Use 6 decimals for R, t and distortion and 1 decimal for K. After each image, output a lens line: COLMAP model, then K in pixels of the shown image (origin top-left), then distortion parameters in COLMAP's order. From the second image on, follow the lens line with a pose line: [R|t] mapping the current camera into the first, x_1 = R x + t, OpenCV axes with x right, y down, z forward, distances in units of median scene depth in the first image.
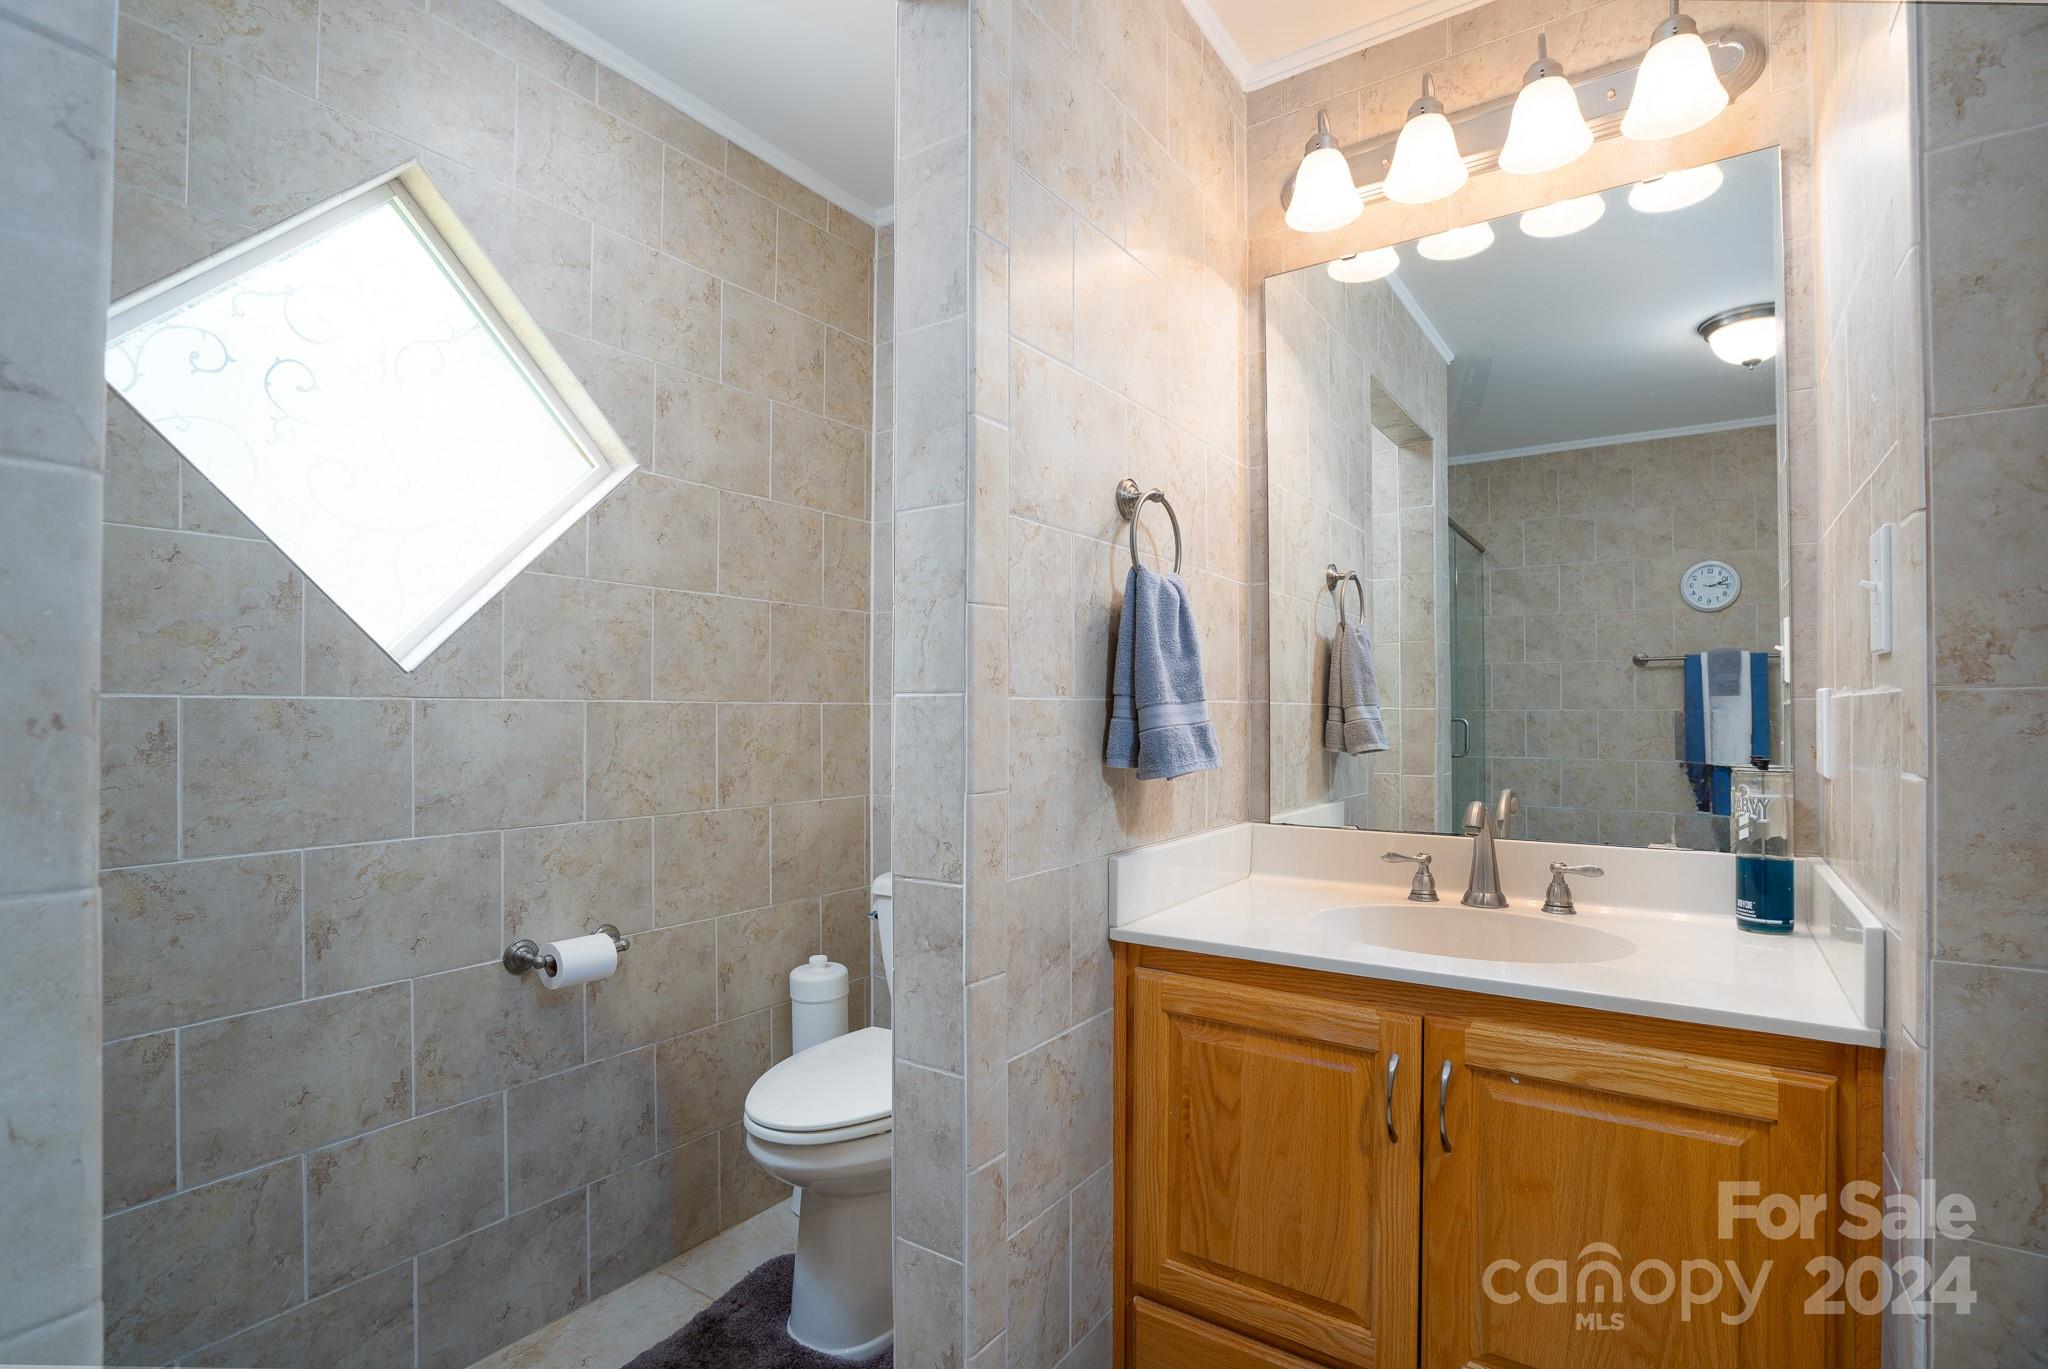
lens RADIAL K [[966.5, 0, 1020.6], [0, 966.5, 703.5], [0, 0, 1]] dist [-0.052141, 0.016131]
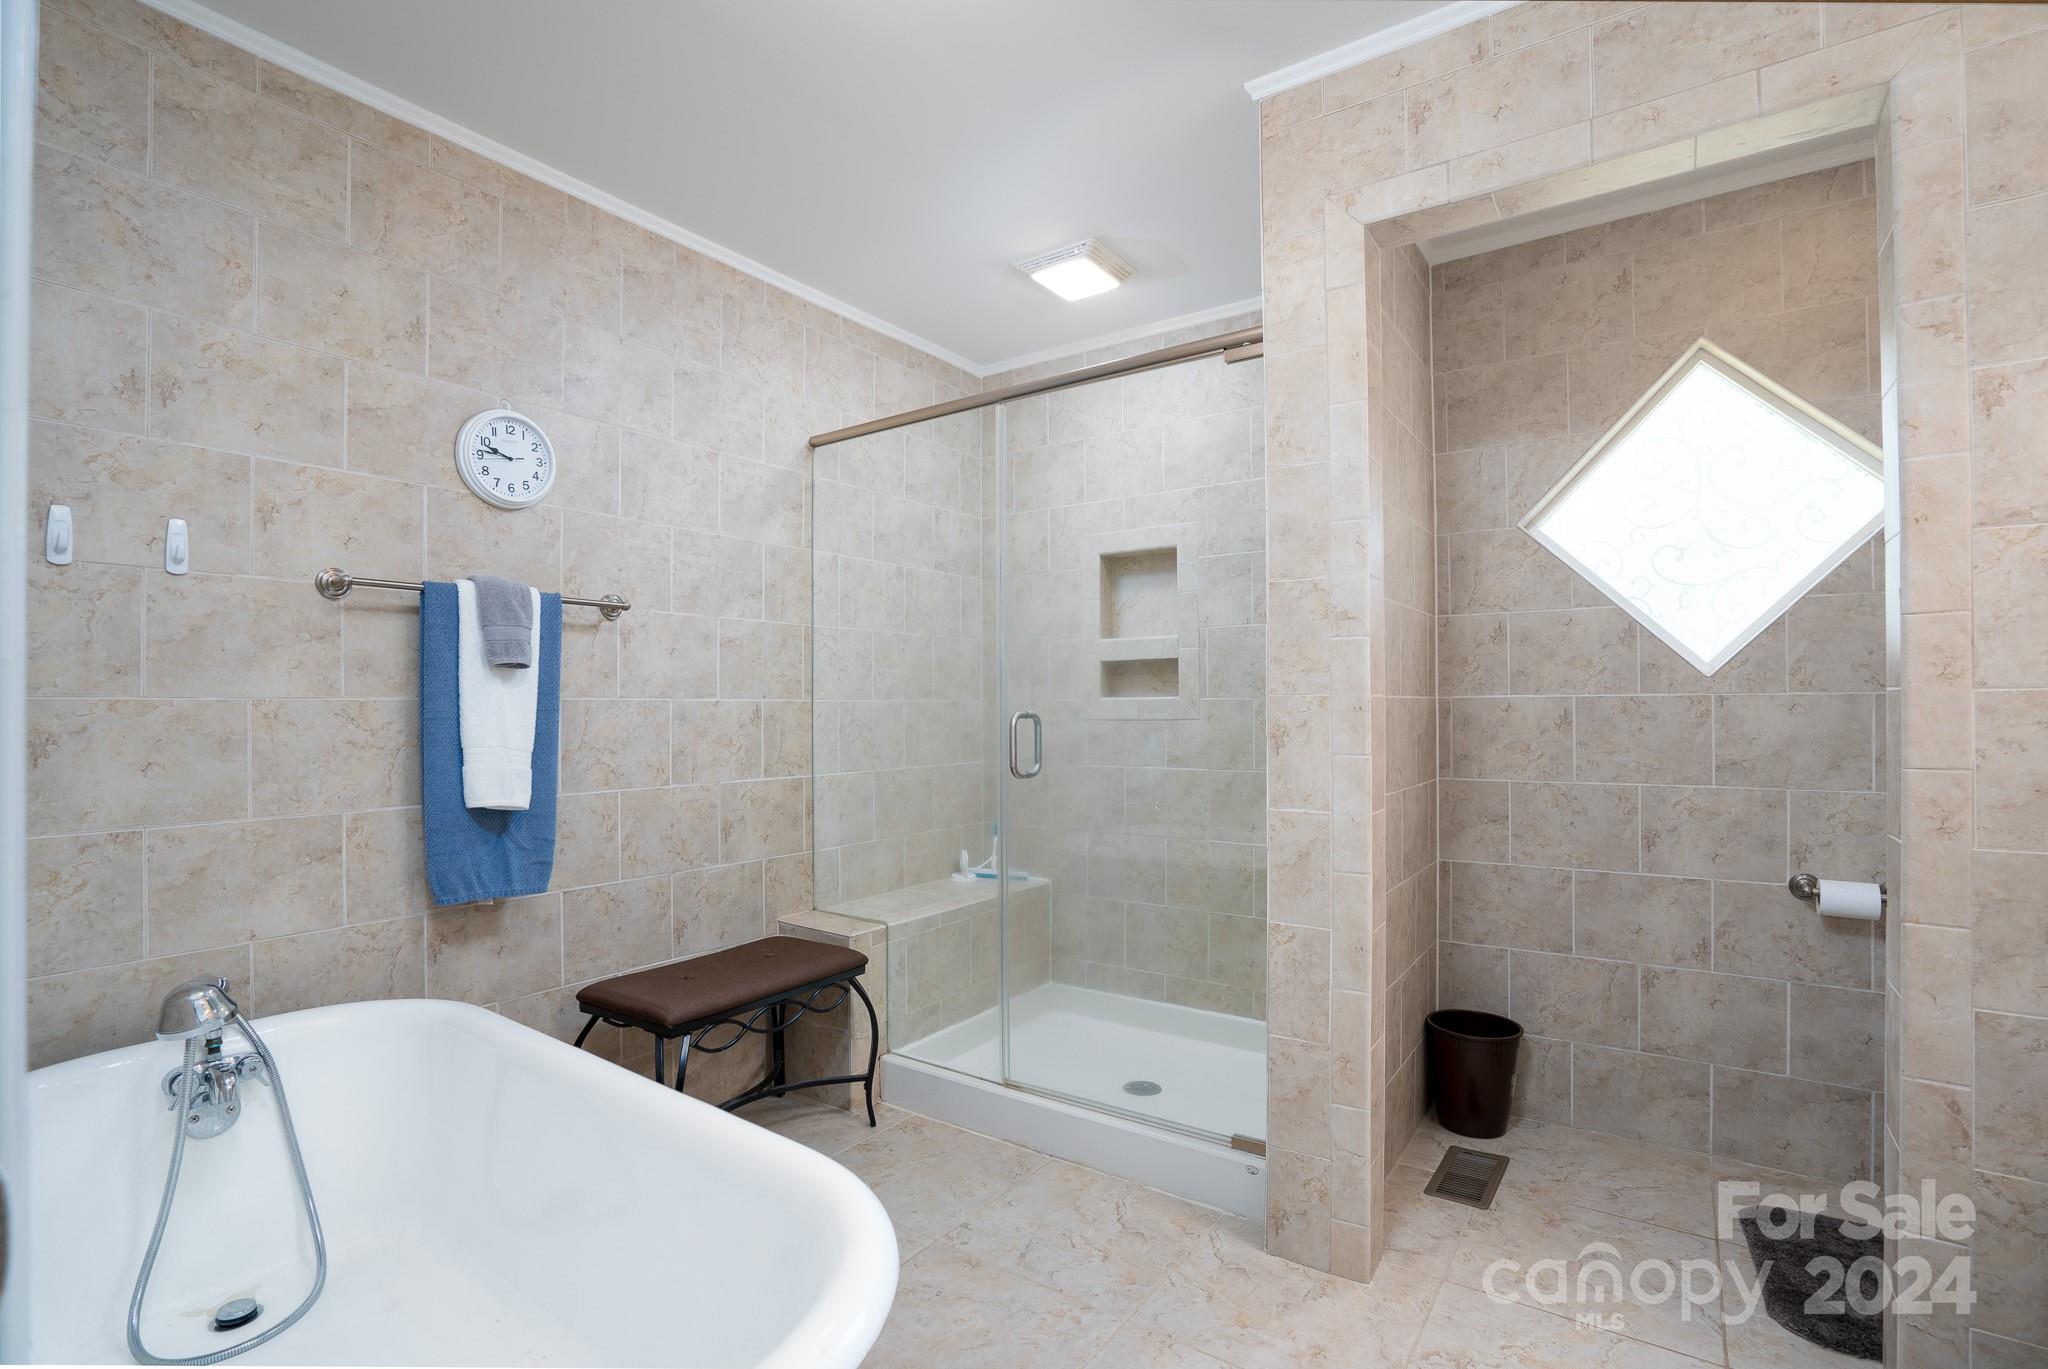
lens RADIAL K [[966.5, 0, 1020.3], [0, 966.5, 693.8], [0, 0, 1]] dist [-0.052141, 0.016131]
pose [[-0.006775, -0.011980, -0.999905, 0.905809], [0.014312, 0.999825, -0.012076, -0.003451], [0.999875, -0.014392, -0.006602, -0.097196]]
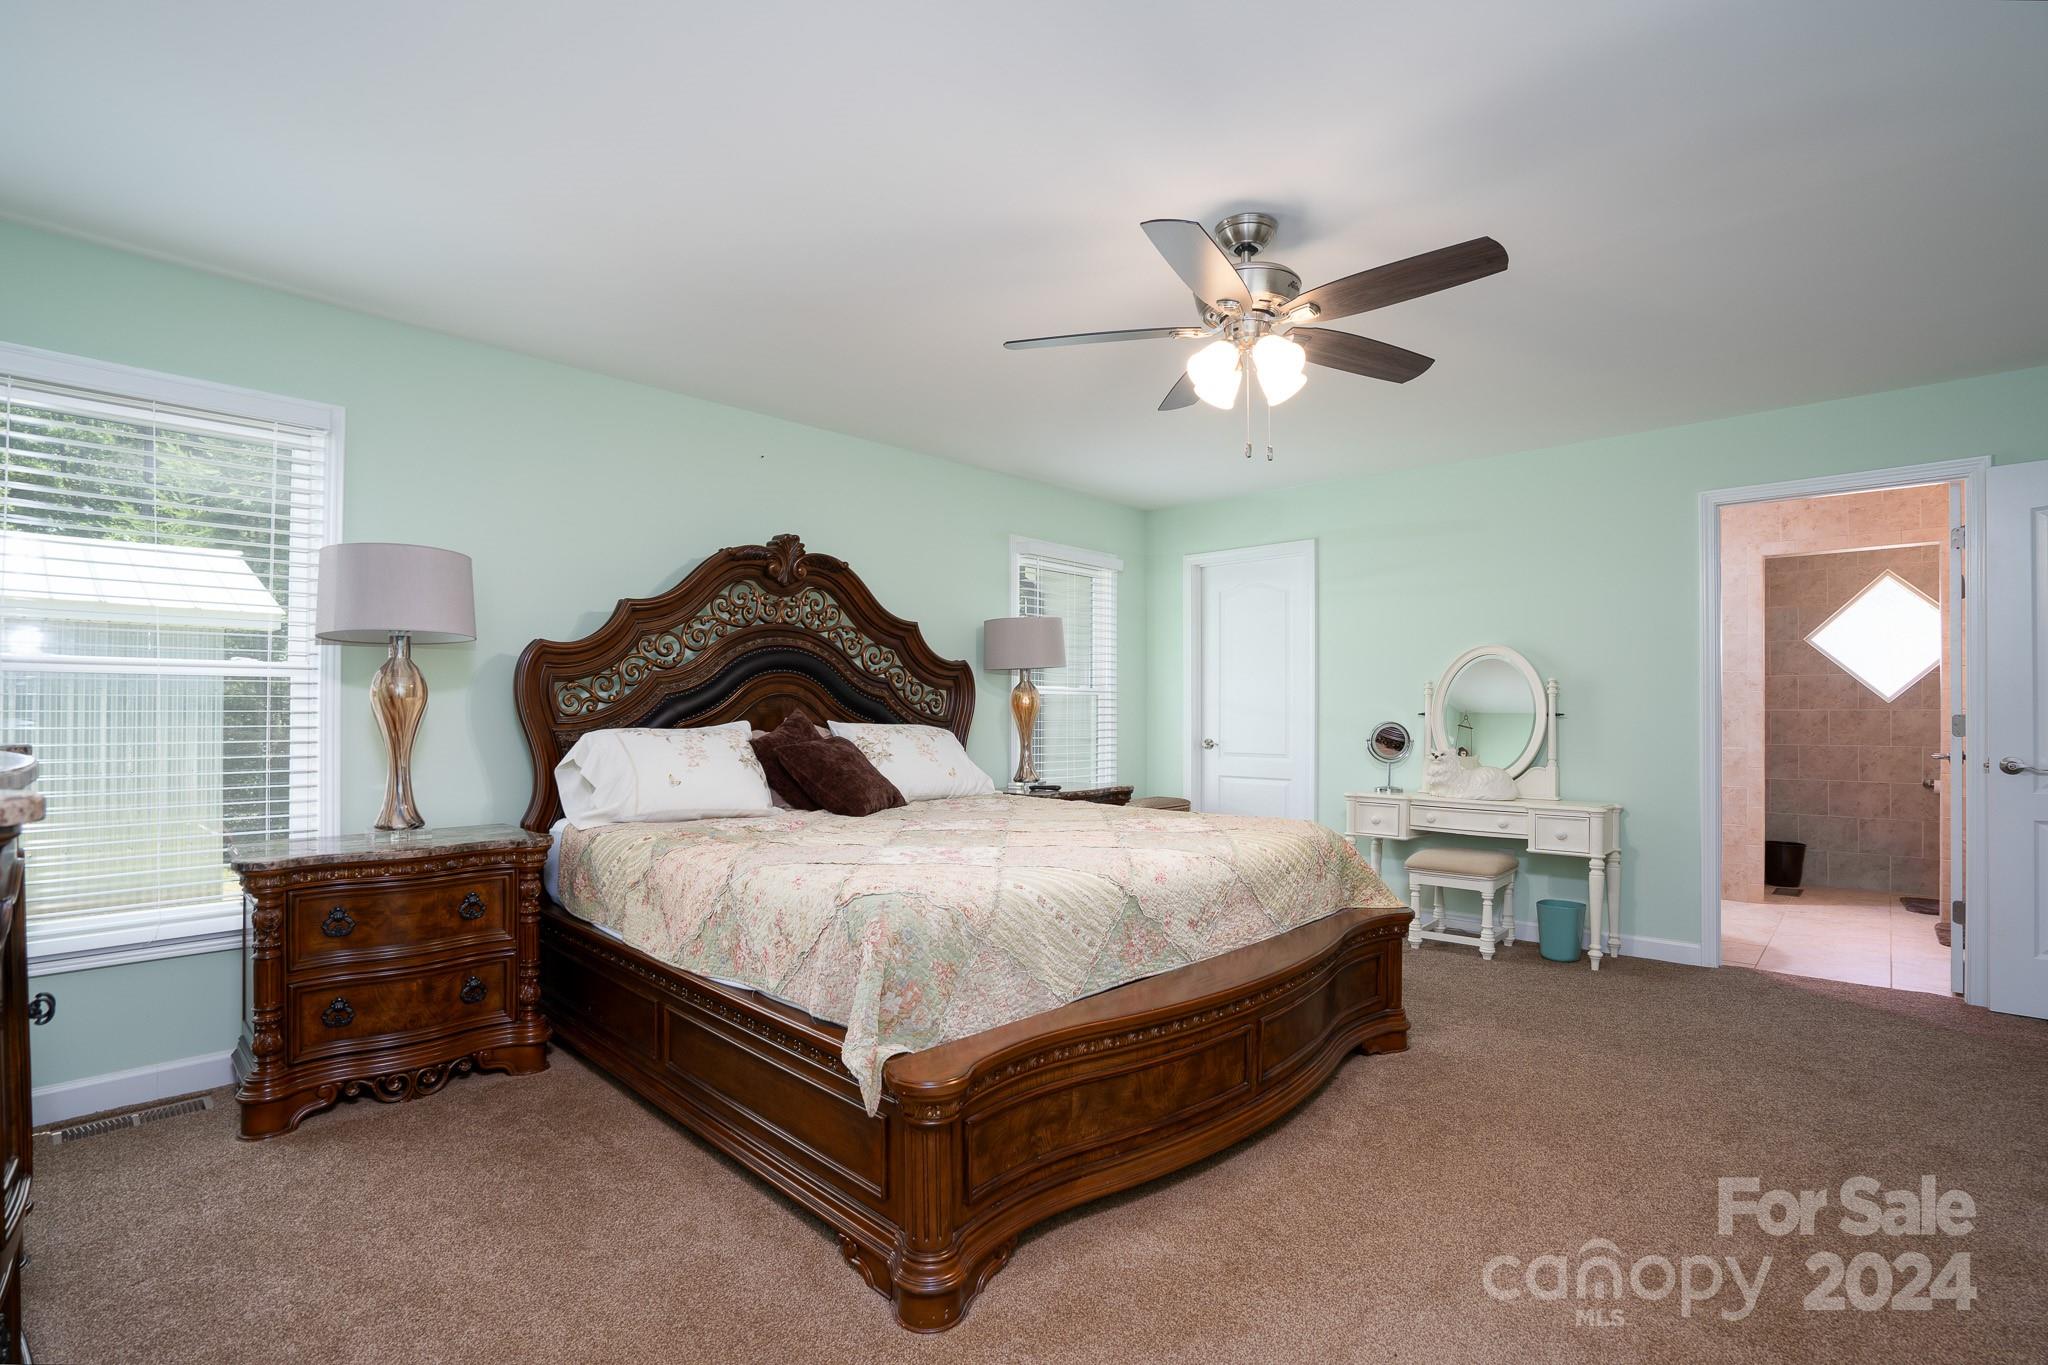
lens RADIAL K [[966.5, 0, 1020.3], [0, 966.5, 698.1], [0, 0, 1]] dist [-0.052141, 0.016131]
pose [[-0.147576, -0.014059, -0.988951, 3.766777], [0.007844, 0.999851, -0.015385, -0.022142], [0.989020, -0.010027, -0.147444, -2.003157]]
